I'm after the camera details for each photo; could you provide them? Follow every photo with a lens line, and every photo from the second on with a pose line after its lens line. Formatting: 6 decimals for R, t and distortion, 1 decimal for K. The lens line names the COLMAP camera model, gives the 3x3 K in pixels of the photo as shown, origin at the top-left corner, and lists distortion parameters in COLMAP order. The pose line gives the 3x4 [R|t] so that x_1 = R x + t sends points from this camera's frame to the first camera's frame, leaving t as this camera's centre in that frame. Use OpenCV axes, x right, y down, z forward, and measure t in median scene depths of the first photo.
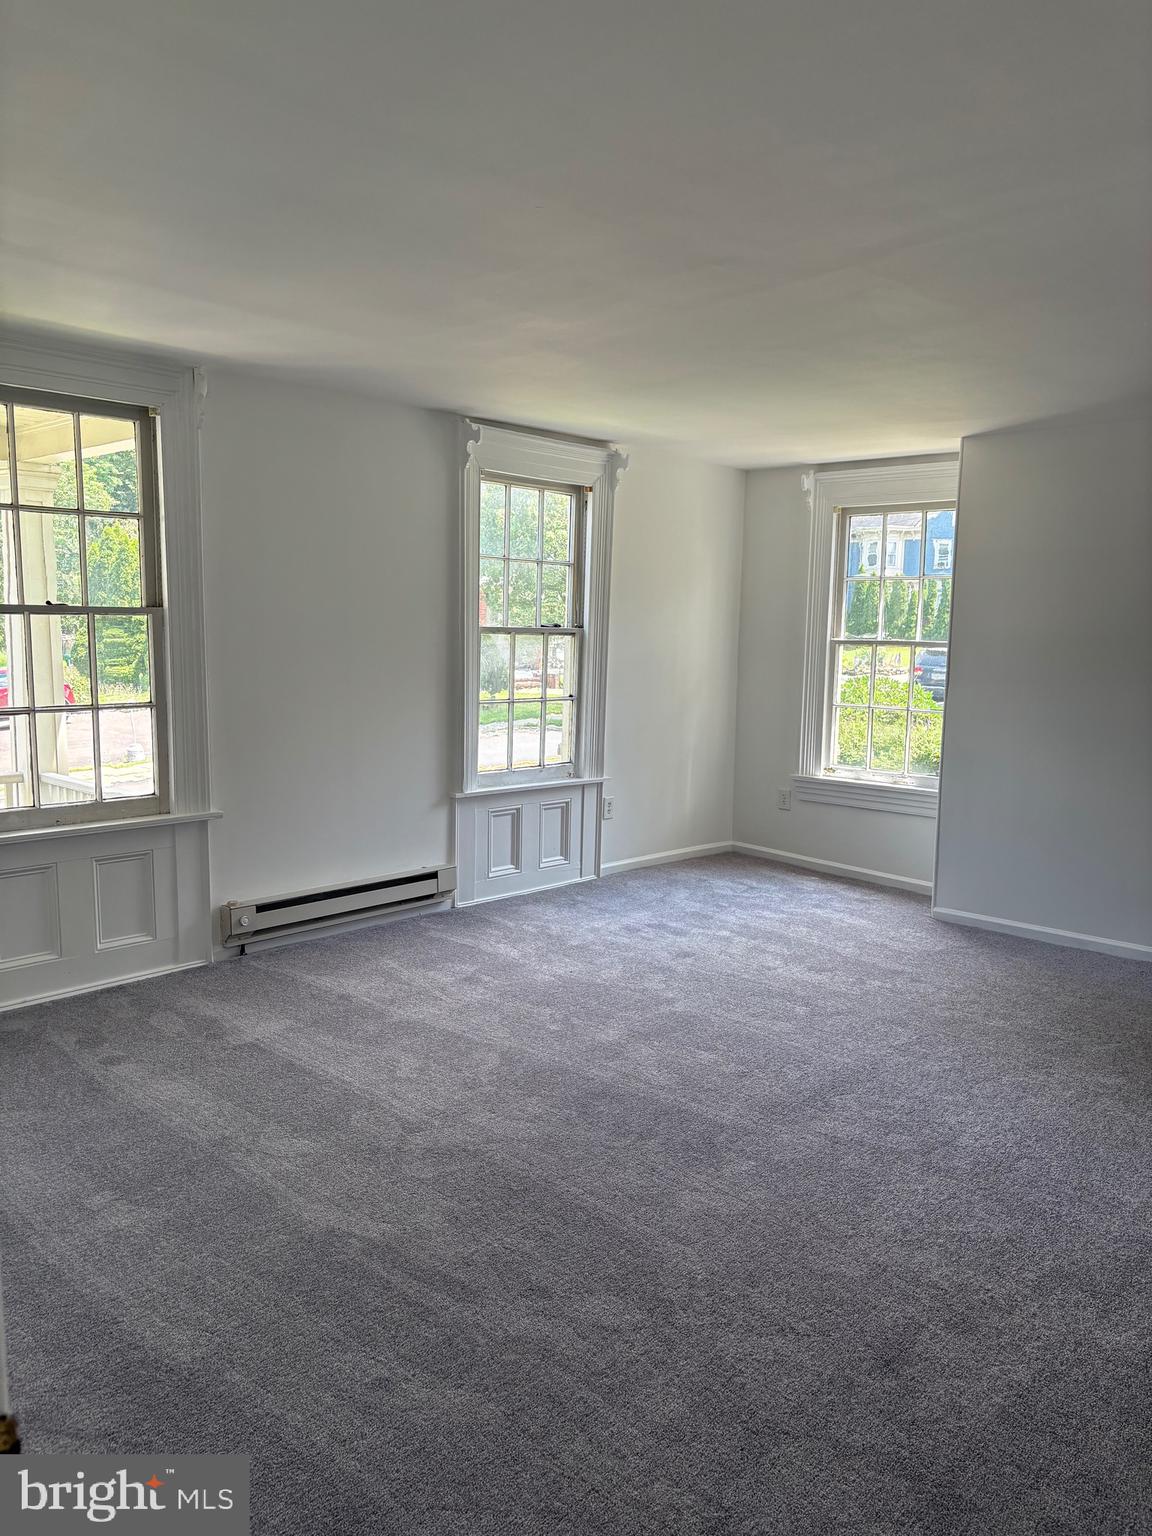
lens RADIAL K [[1161.3, 0, 575.9], [0, 1161.3, 769.7], [0, 0, 1]] dist [0.011893, 0.002275]
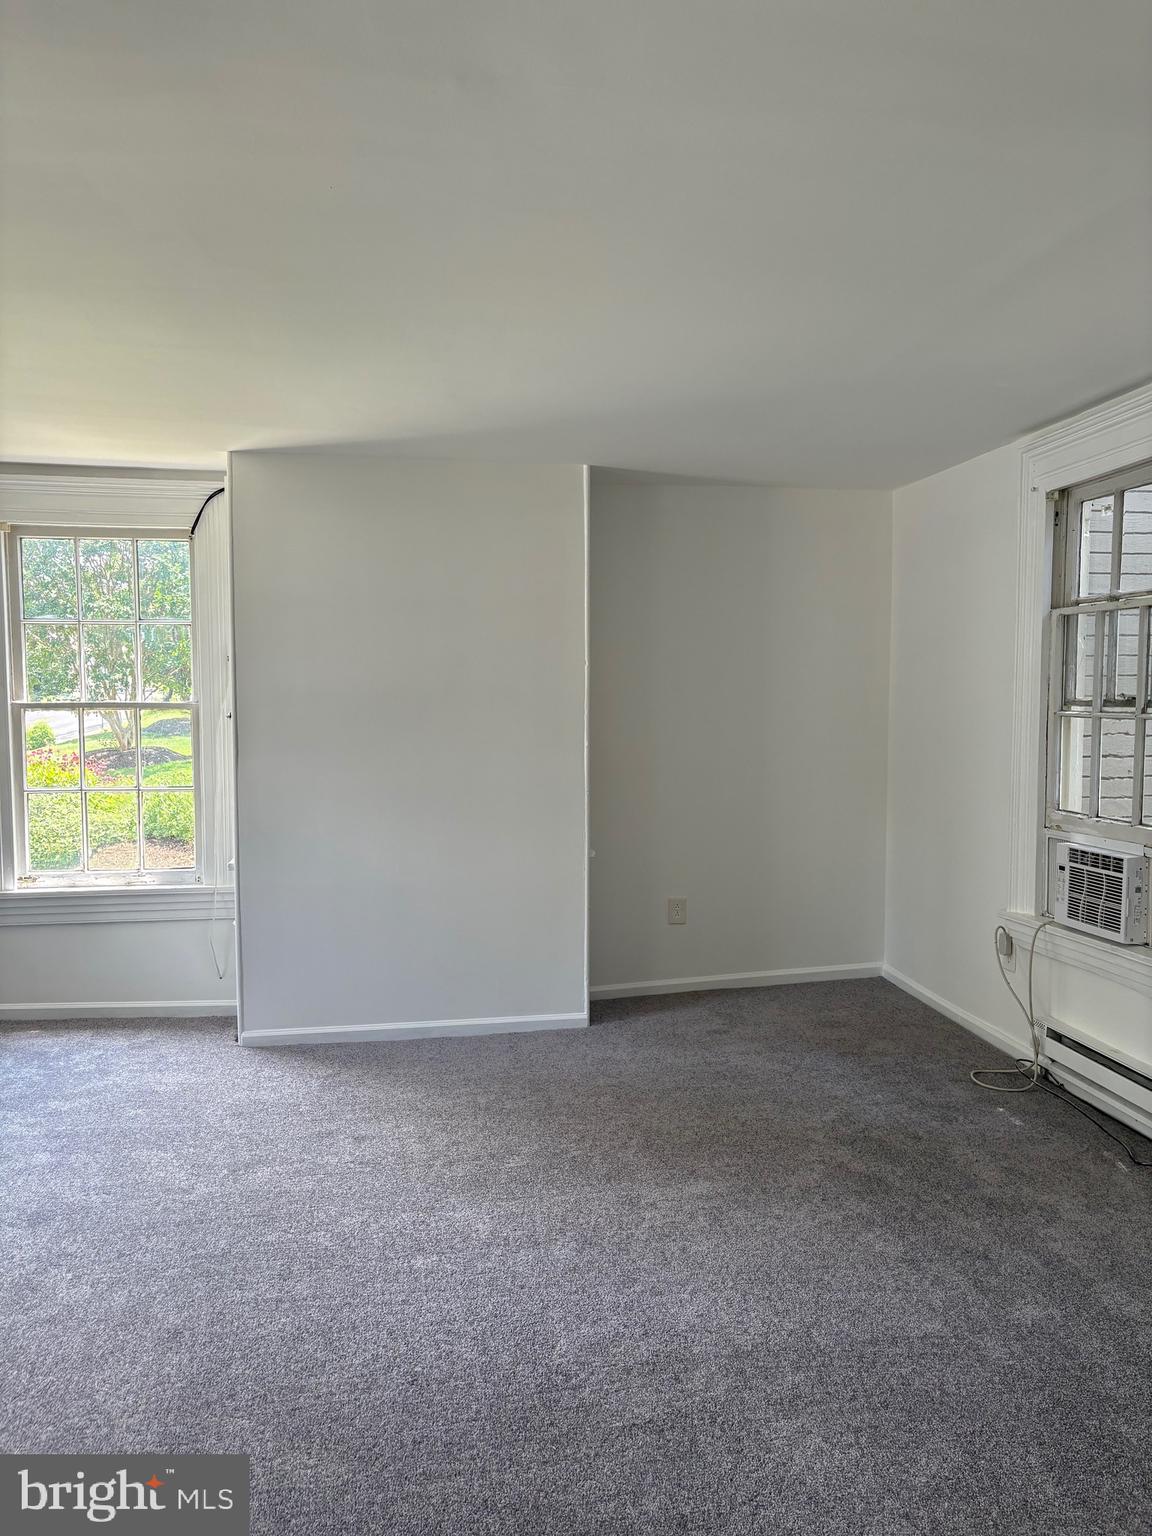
lens RADIAL K [[1161.3, 0, 576.7], [0, 1161.3, 772.4], [0, 0, 1]] dist [0.011893, 0.002275]
pose [[0.600135, -0.075759, 0.796303, -0.174213], [0.108036, 0.994060, 0.013153, -0.044280], [-0.792570, 0.078136, 0.604754, 0.310634]]
